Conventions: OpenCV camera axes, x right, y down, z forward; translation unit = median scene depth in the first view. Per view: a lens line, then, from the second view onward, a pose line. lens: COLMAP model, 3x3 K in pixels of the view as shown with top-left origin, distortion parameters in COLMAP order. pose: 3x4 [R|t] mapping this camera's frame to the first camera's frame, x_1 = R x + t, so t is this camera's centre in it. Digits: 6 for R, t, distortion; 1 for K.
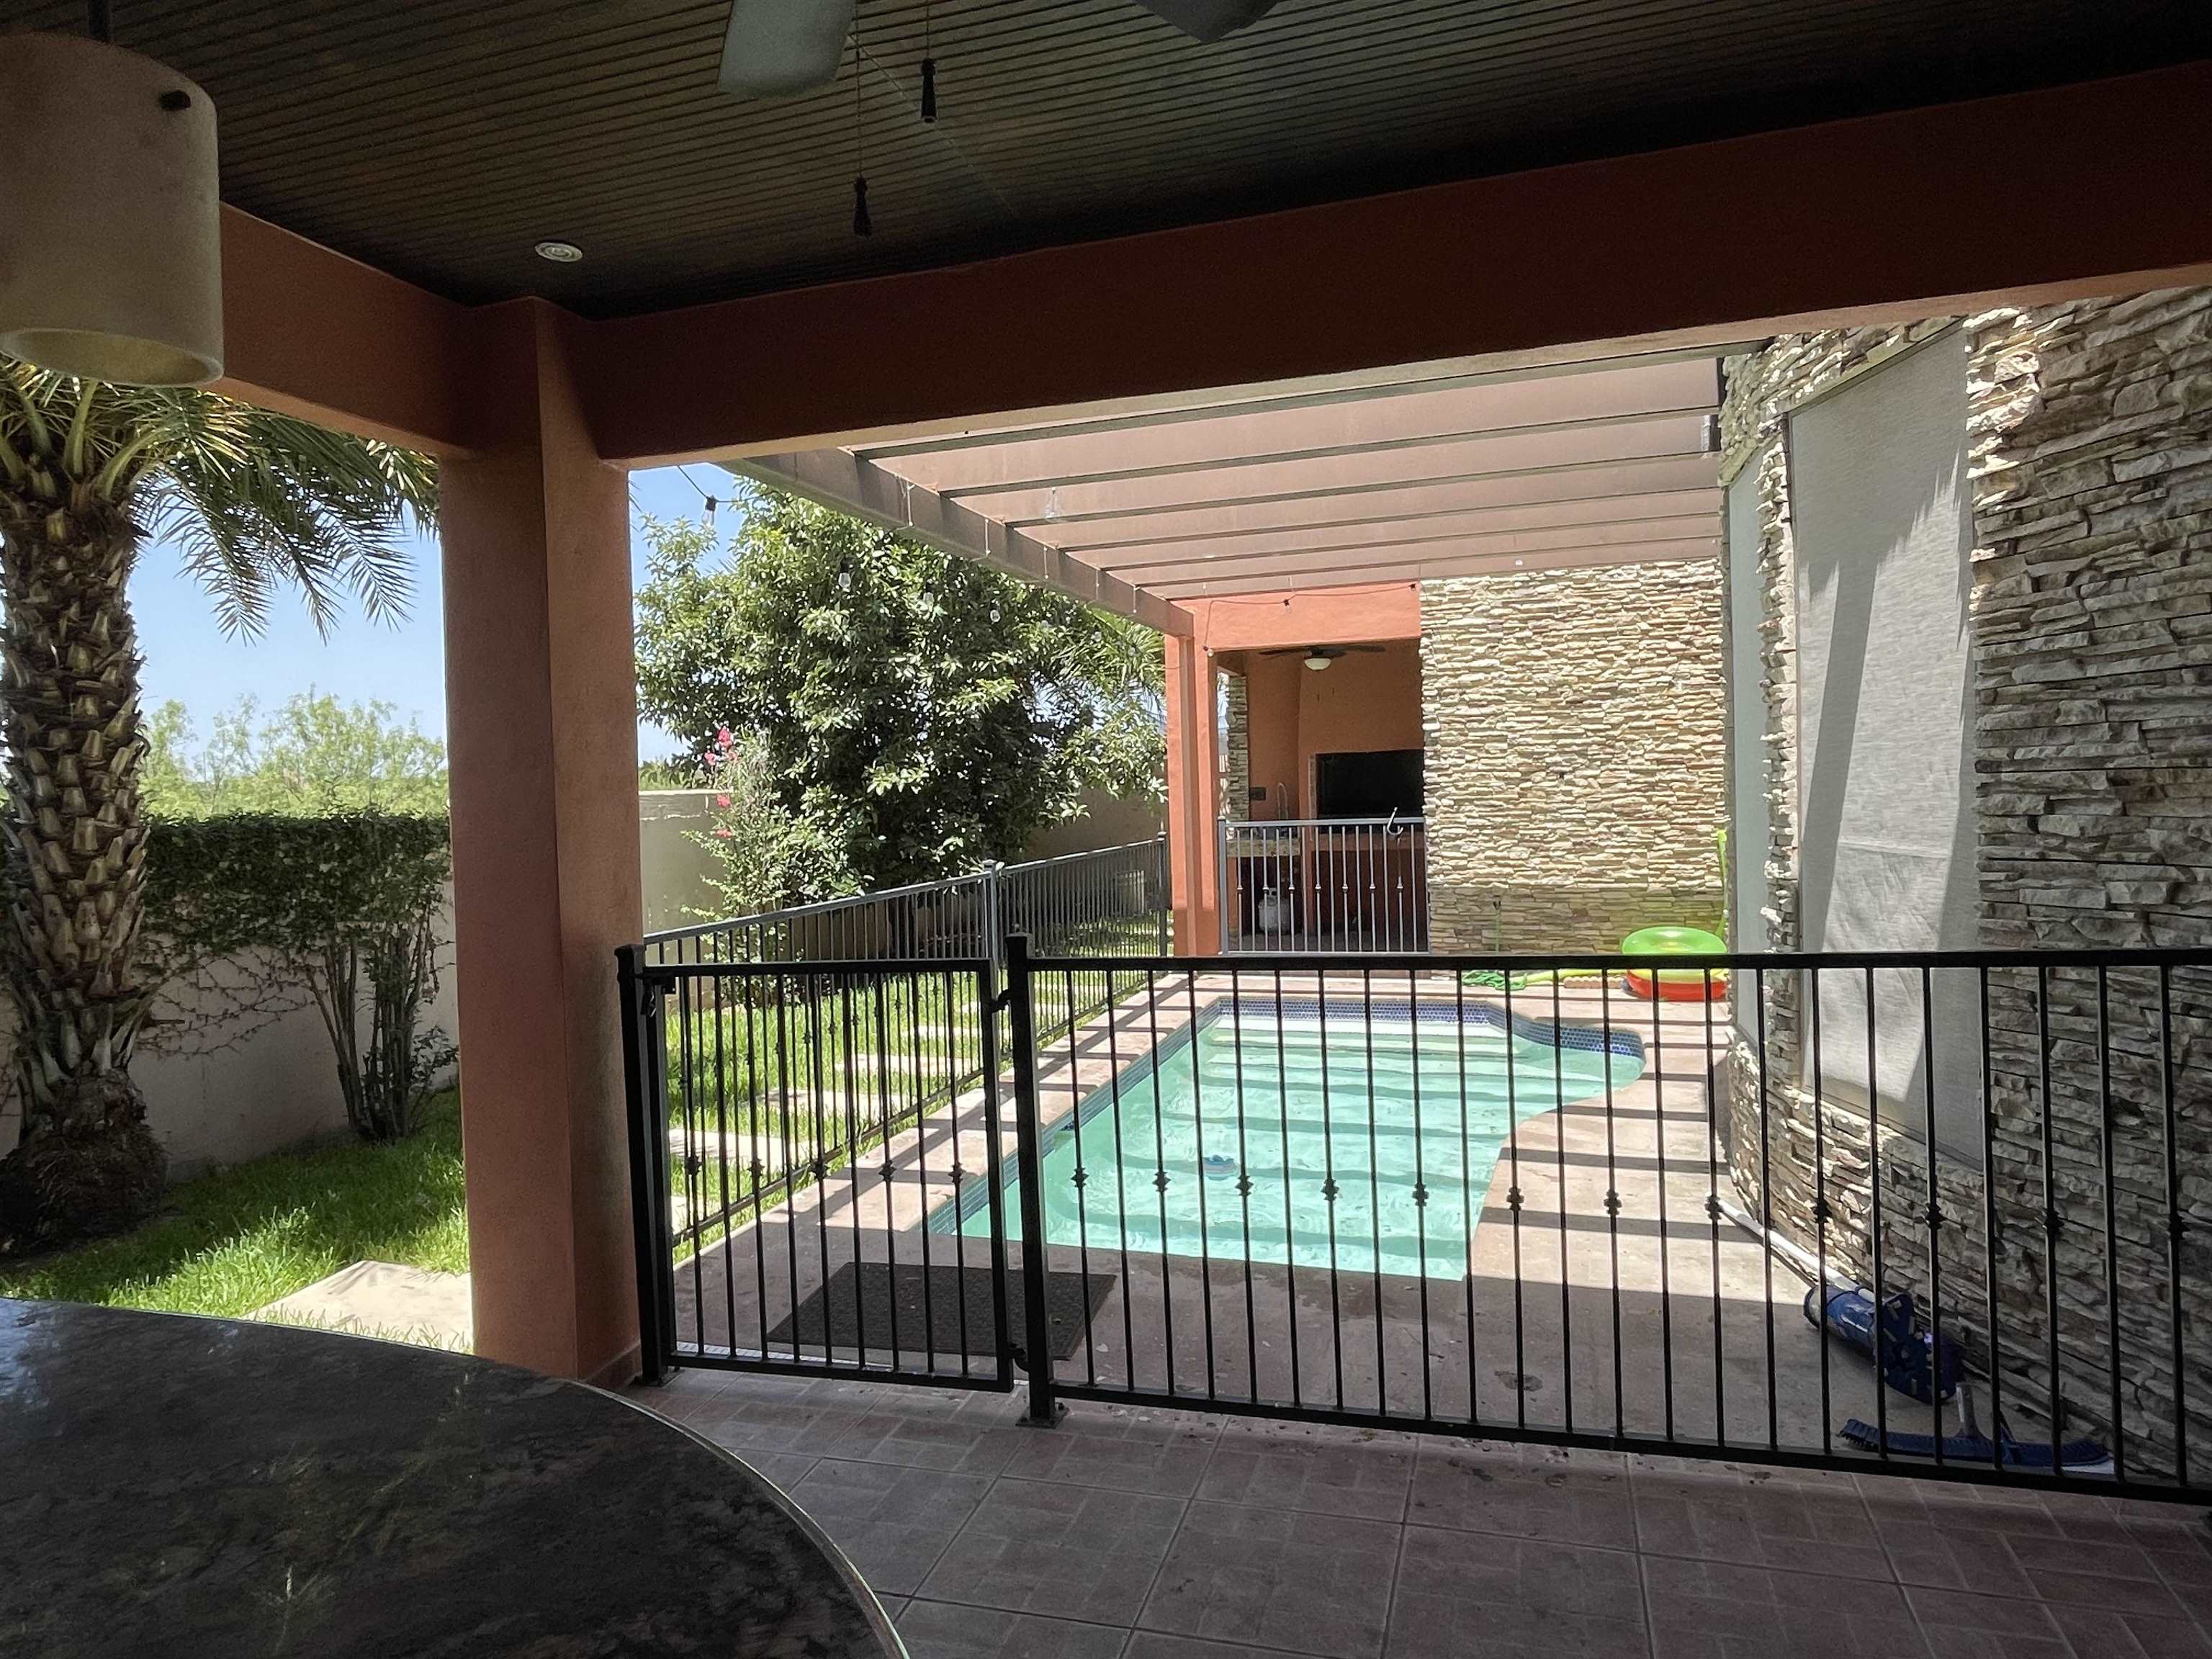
lens RADIAL K [[1335.3, 0, 1102.2], [0, 1335.3, 814.9], [0, 0, 1]] dist [0.004434, 0.001147]
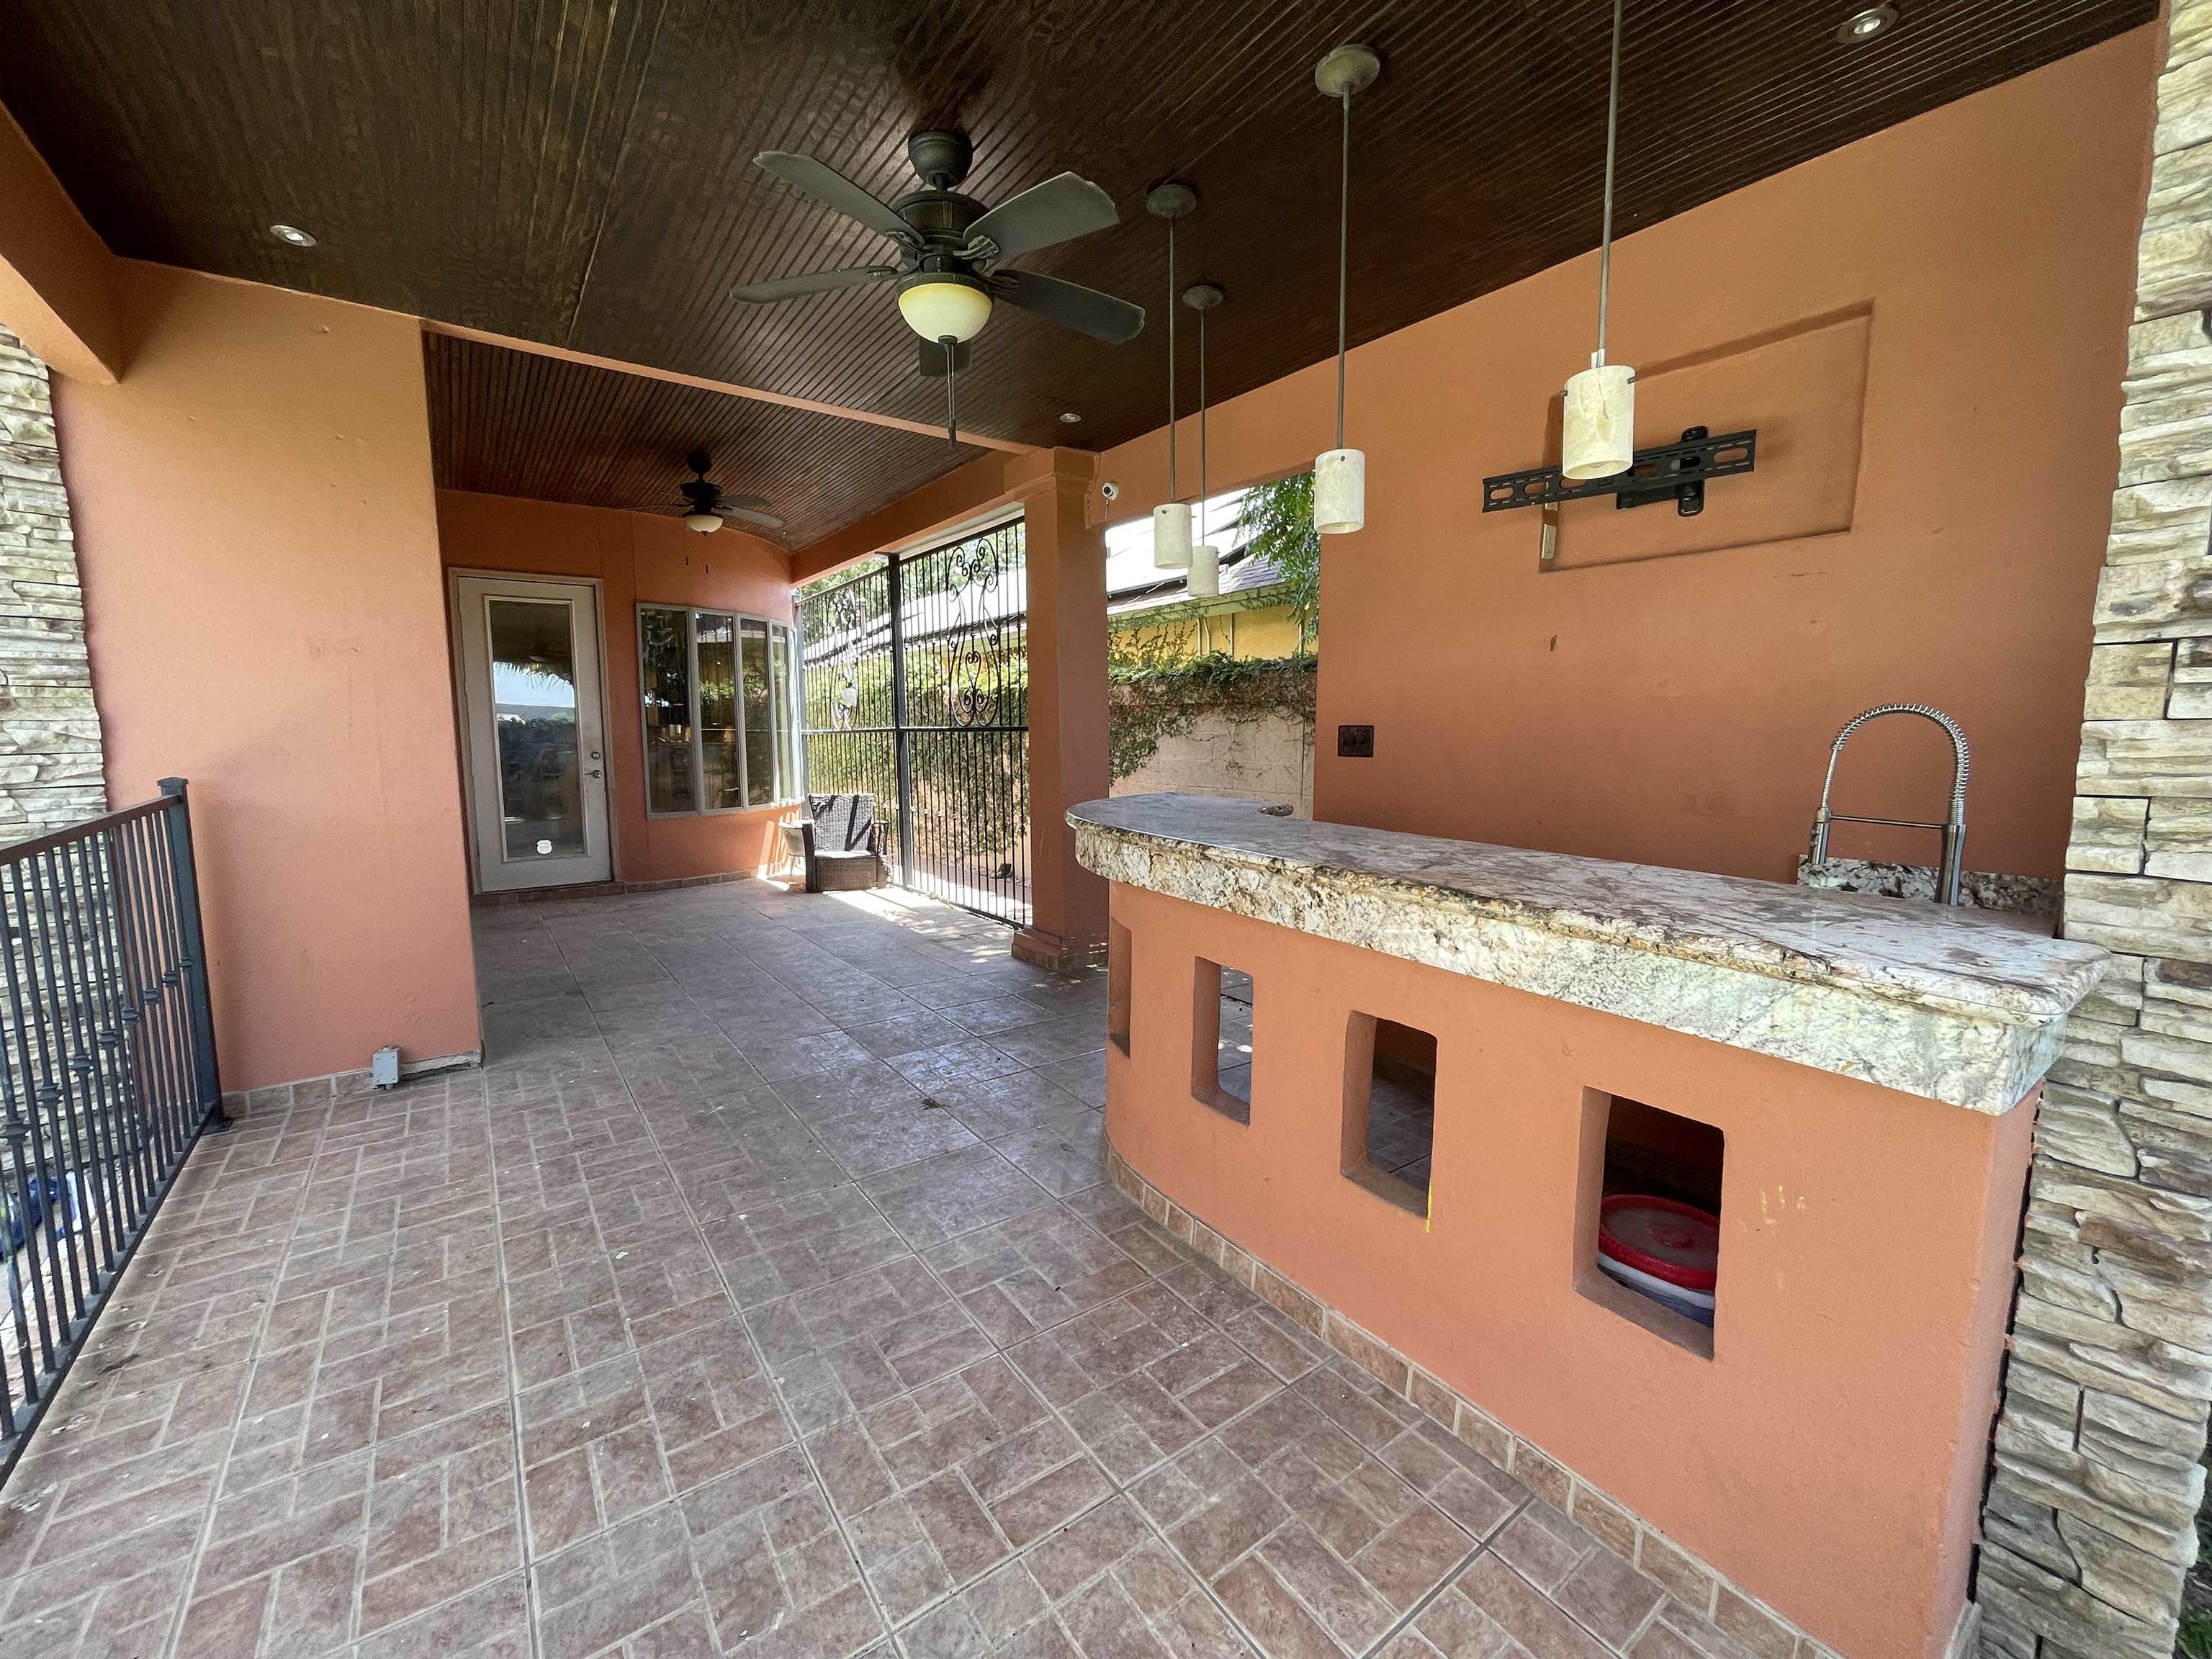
lens RADIAL K [[892.0, 0, 1095.4], [0, 892.0, 825.0], [0, 0, 1]] dist [-0.000675, -0.000029]
pose [[-0.798295, -0.024086, 0.601785, -0.626152], [0.047988, 0.993479, 0.103422, 0.061949], [-0.600352, 0.111440, -0.791933, 0.969078]]
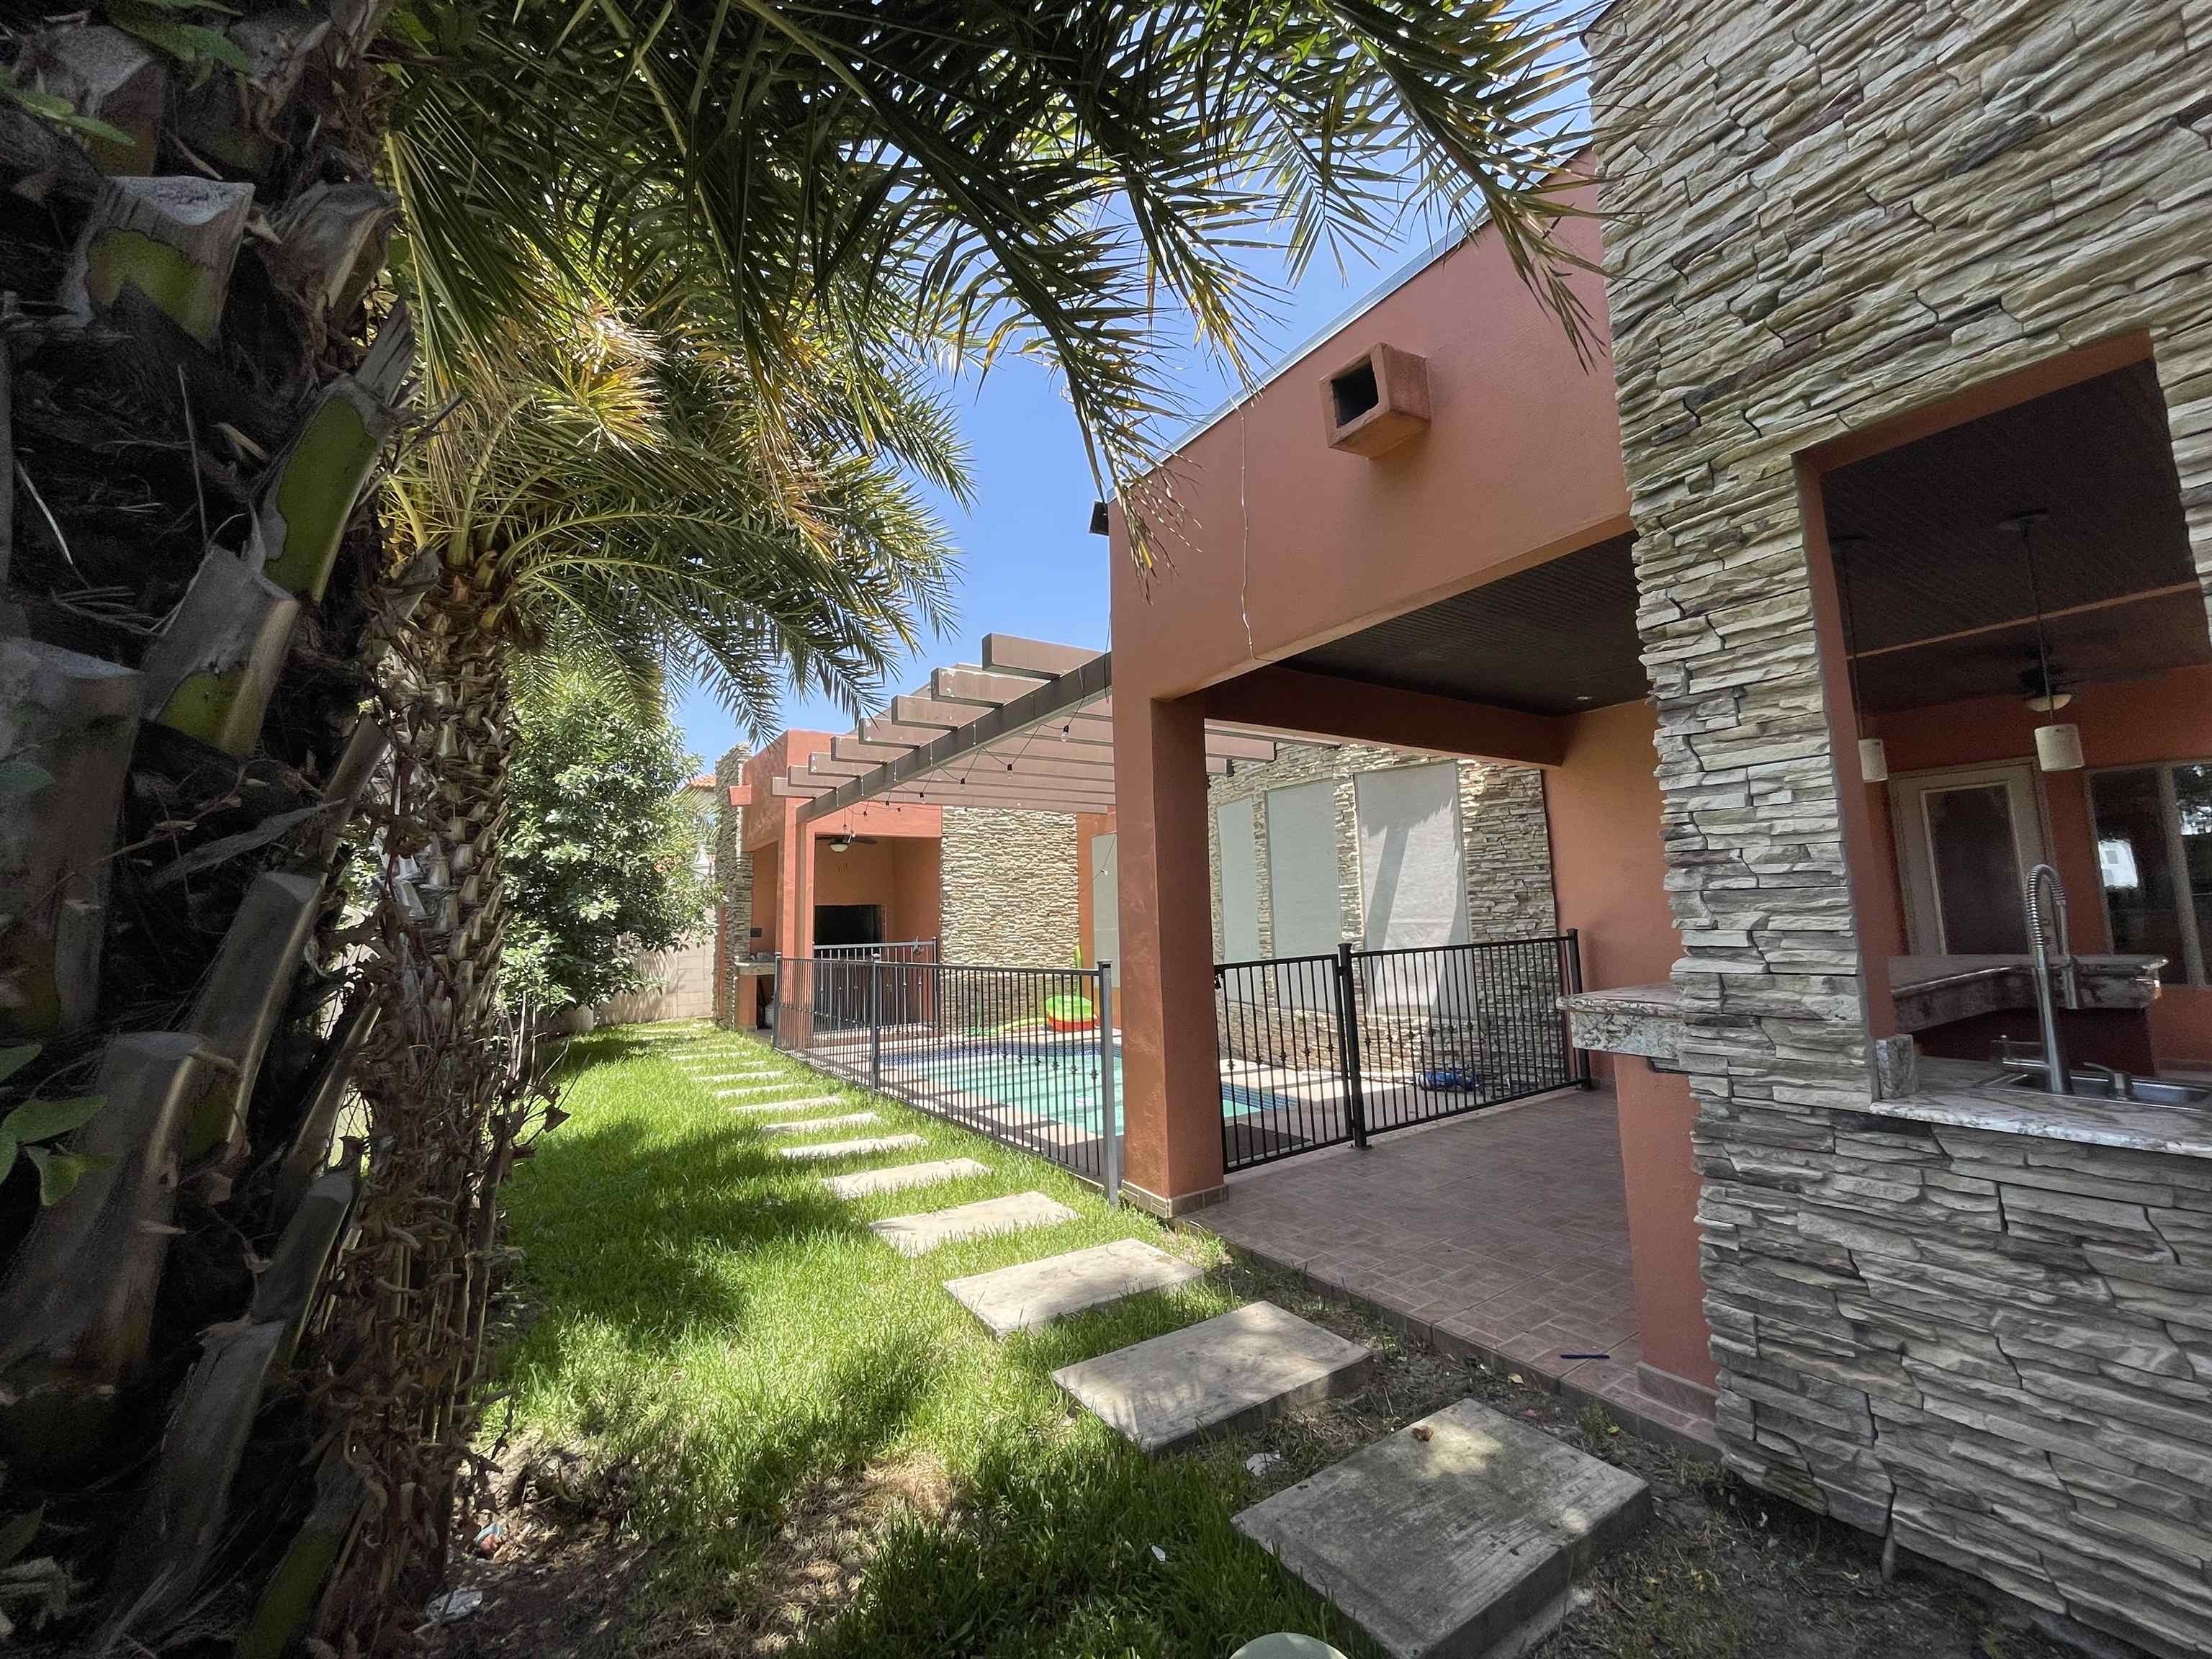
lens RADIAL K [[892.0, 0, 1095.4], [0, 892.0, 825.0], [0, 0, 1]] dist [-0.000675, -0.000029]
pose [[0.643819, 0.105955, 0.757806, -1.684990], [0.021804, 0.987424, -0.156584, 0.127483], [-0.764867, 0.117335, 0.633413, 0.301483]]
